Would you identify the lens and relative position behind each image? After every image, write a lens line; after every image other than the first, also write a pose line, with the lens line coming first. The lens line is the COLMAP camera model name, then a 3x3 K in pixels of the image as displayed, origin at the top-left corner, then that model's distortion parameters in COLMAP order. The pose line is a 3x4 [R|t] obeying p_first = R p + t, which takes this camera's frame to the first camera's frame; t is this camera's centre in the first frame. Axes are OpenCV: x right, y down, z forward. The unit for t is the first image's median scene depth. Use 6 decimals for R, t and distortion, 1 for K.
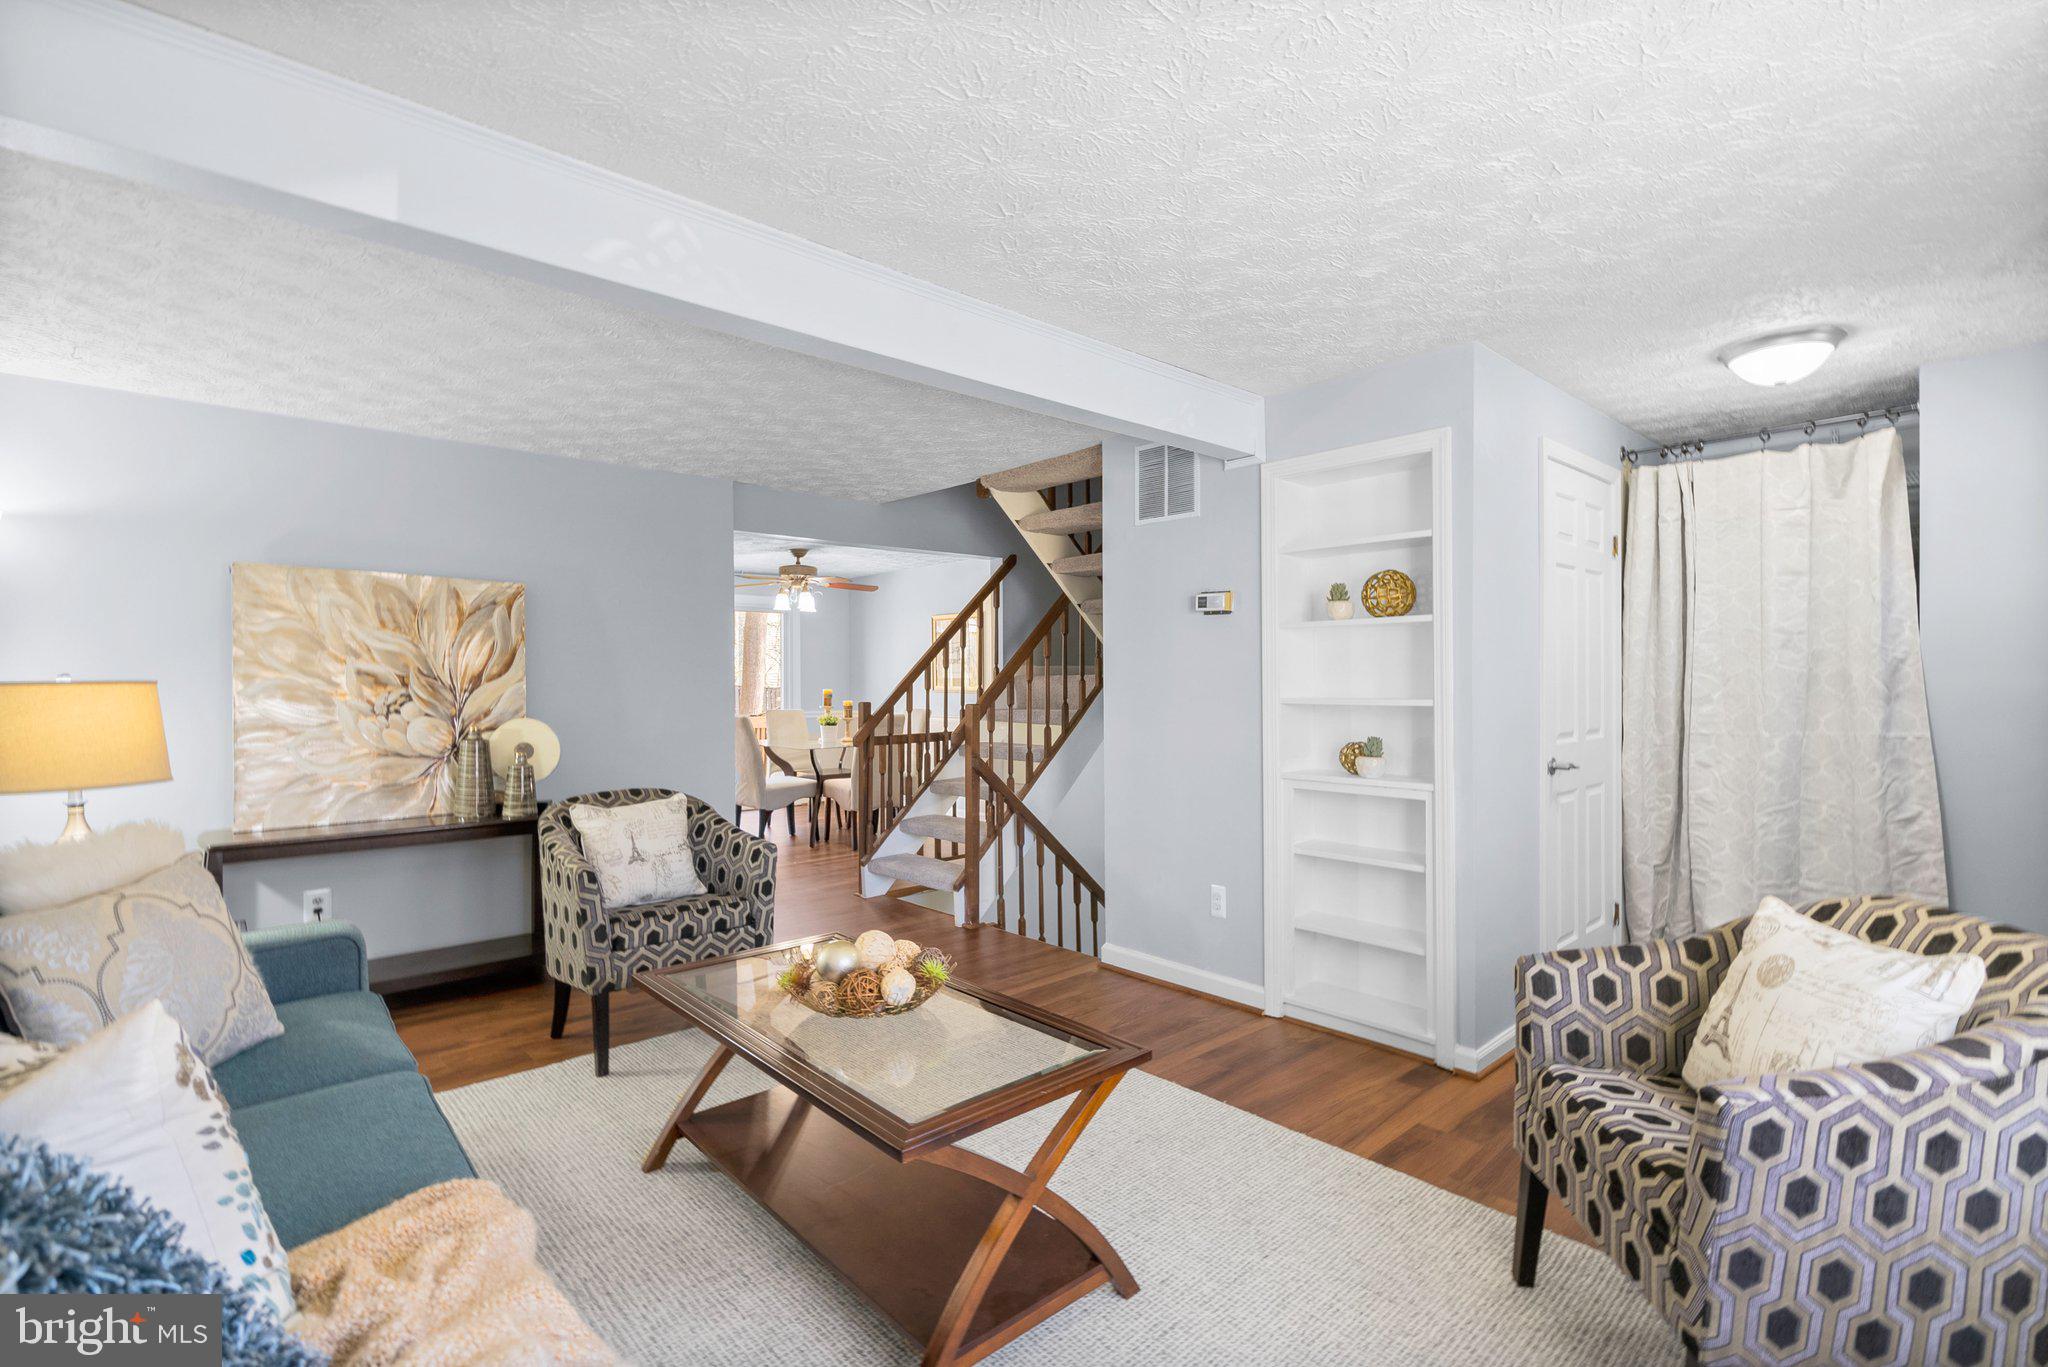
lens RADIAL K [[939.7, 0, 1017.2], [0, 939.7, 685.5], [0, 0, 1]] dist [0.001827, 0.000014]
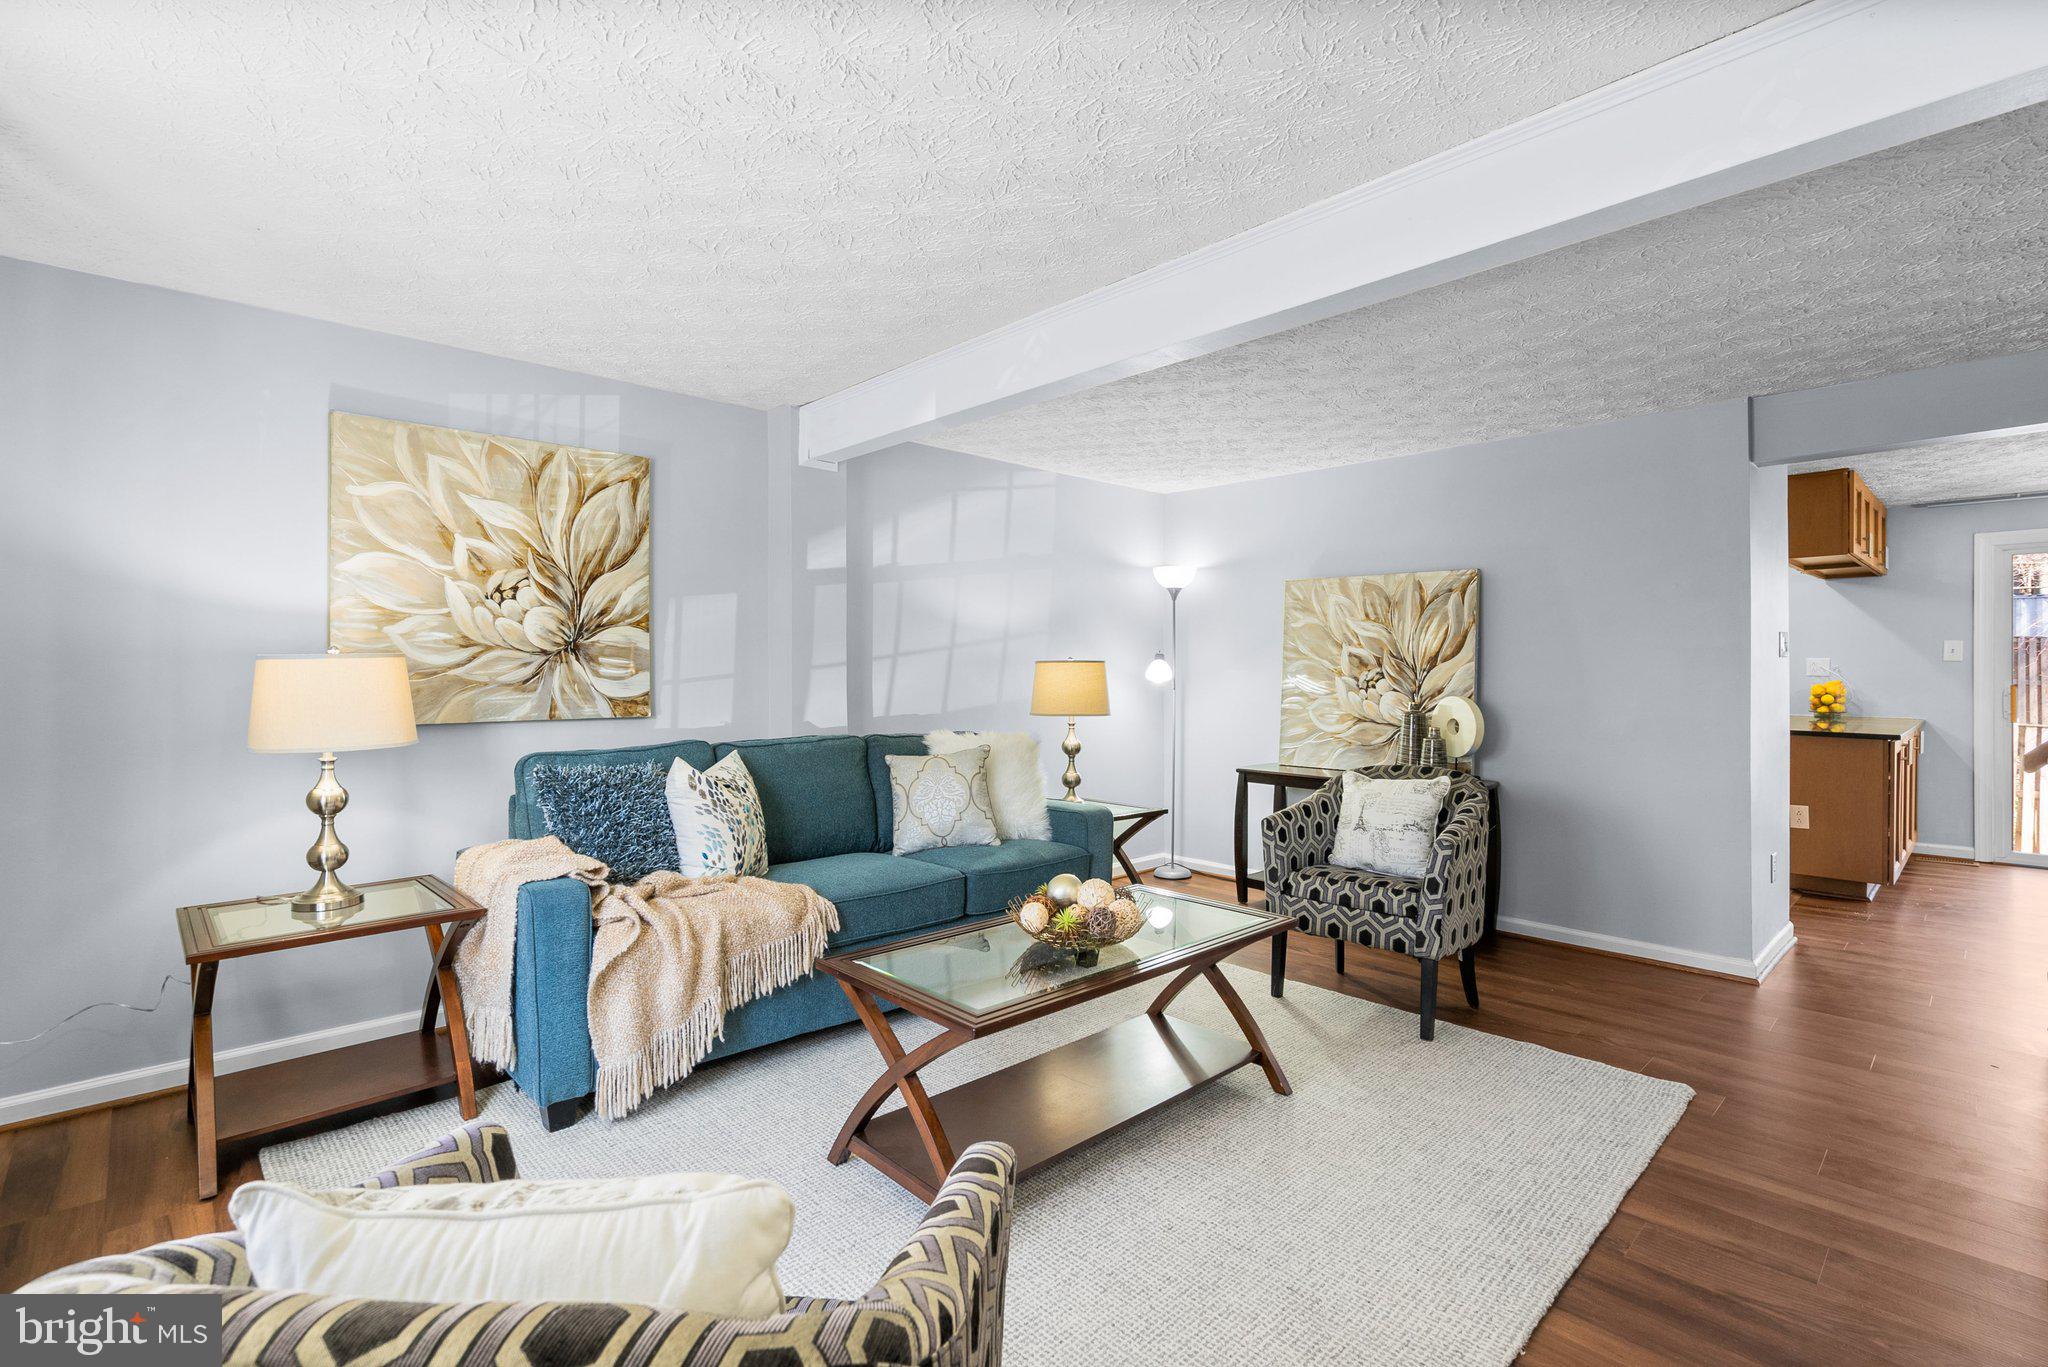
lens RADIAL K [[939.7, 0, 1021.4], [0, 939.7, 675.3], [0, 0, 1]] dist [0.001827, 0.000014]
pose [[0.023557, 0.009765, -0.999675, 0.566770], [-0.003447, 0.999947, 0.009686, 0.002365], [0.999717, 0.003218, 0.023589, 0.511412]]
